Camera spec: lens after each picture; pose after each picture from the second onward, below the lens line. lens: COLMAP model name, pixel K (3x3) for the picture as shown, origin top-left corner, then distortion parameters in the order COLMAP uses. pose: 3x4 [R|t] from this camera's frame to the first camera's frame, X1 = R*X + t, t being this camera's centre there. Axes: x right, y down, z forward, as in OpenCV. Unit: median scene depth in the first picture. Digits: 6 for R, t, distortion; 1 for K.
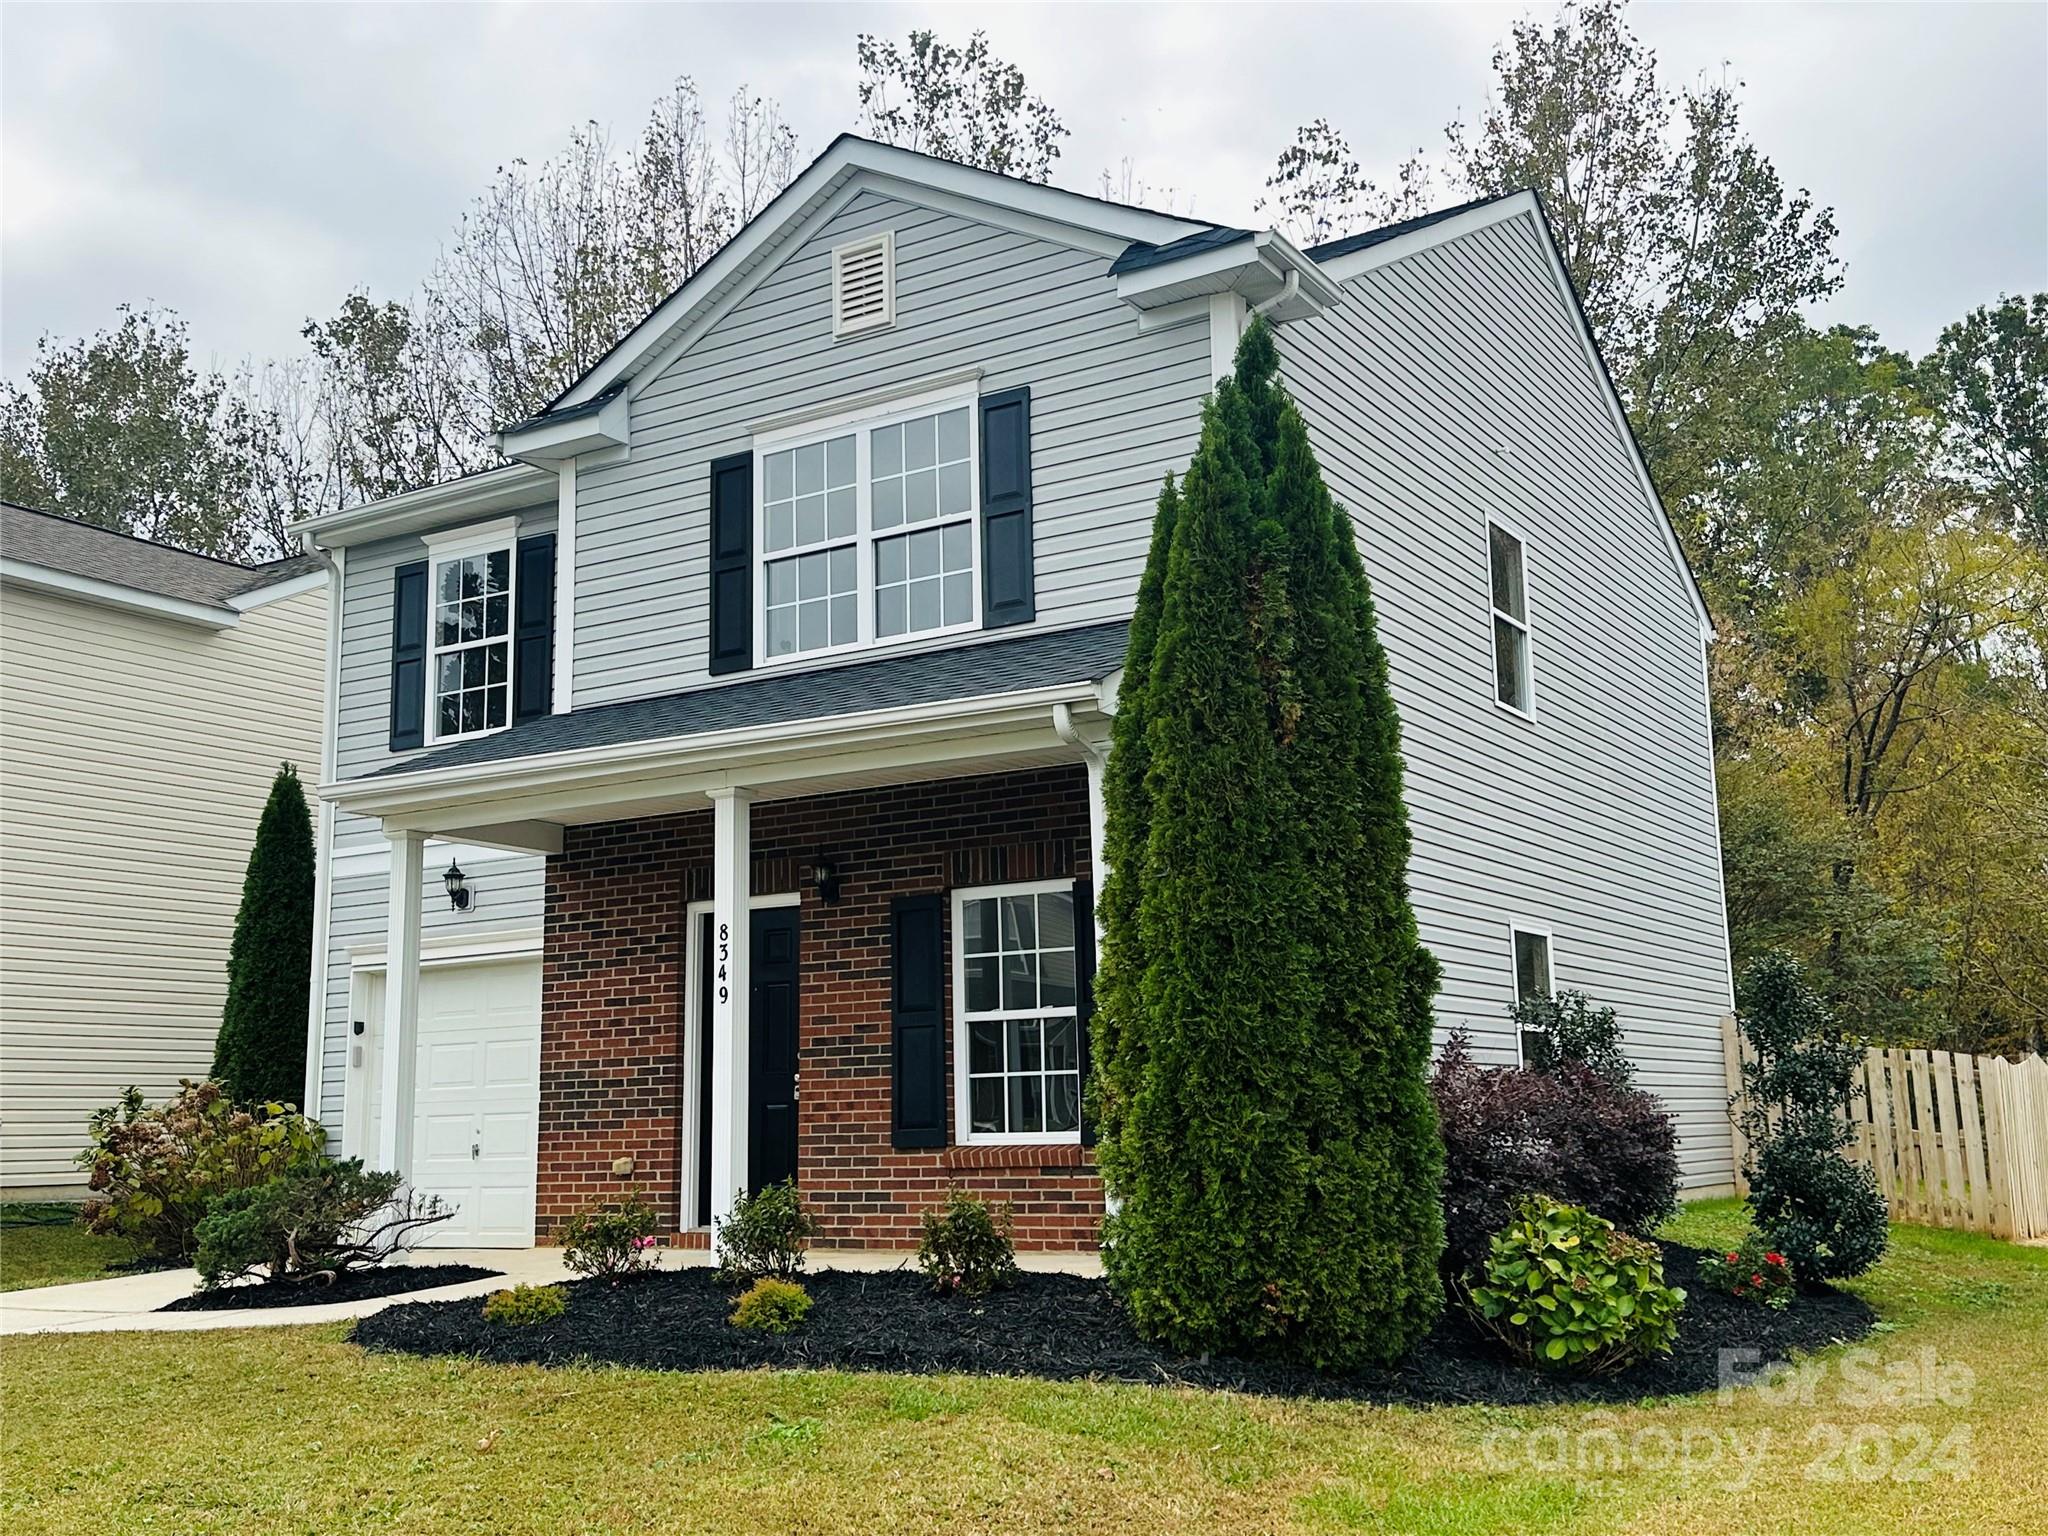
lens RADIAL K [[2023.9, 0, 1024.0], [0, 2023.9, 768.0], [0, 0, 1]] dist [0.204132, -0.443560]
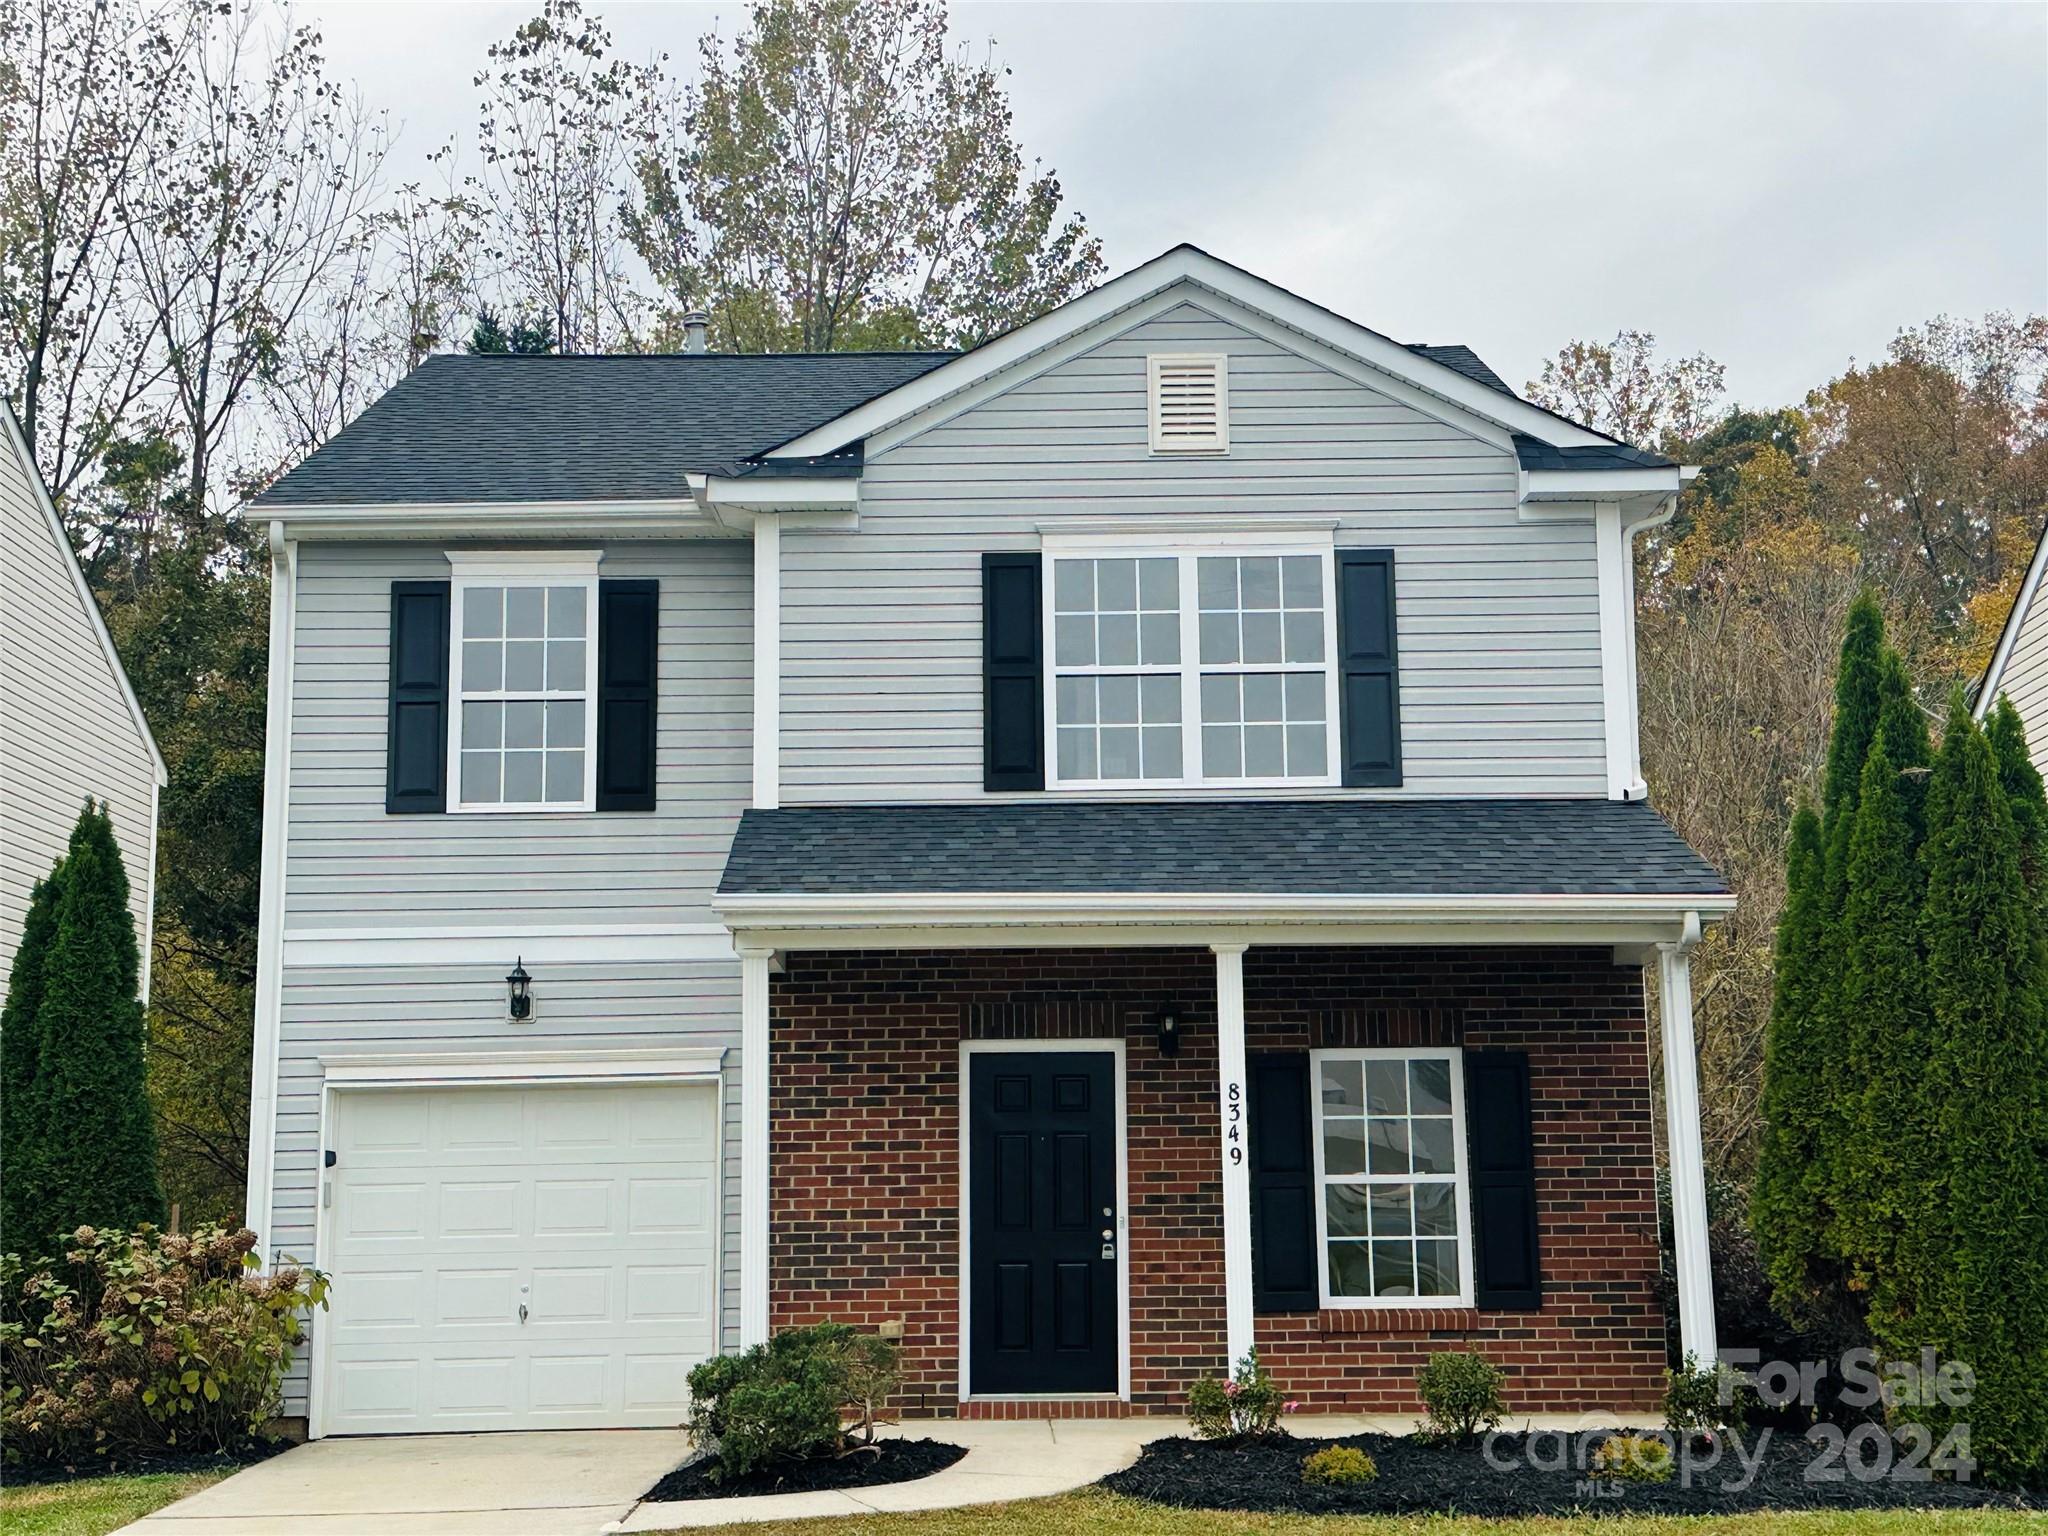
lens RADIAL K [[2807.1, 0, 1024.0], [0, 2807.1, 768.0], [0, 0, 1]] dist [0.209380, -0.595402]
pose [[0.840319, 0.095190, 0.533670, -0.836319], [-0.096616, 0.994999, -0.025345, -0.026007], [-0.533414, -0.030264, 0.845313, -0.076003]]
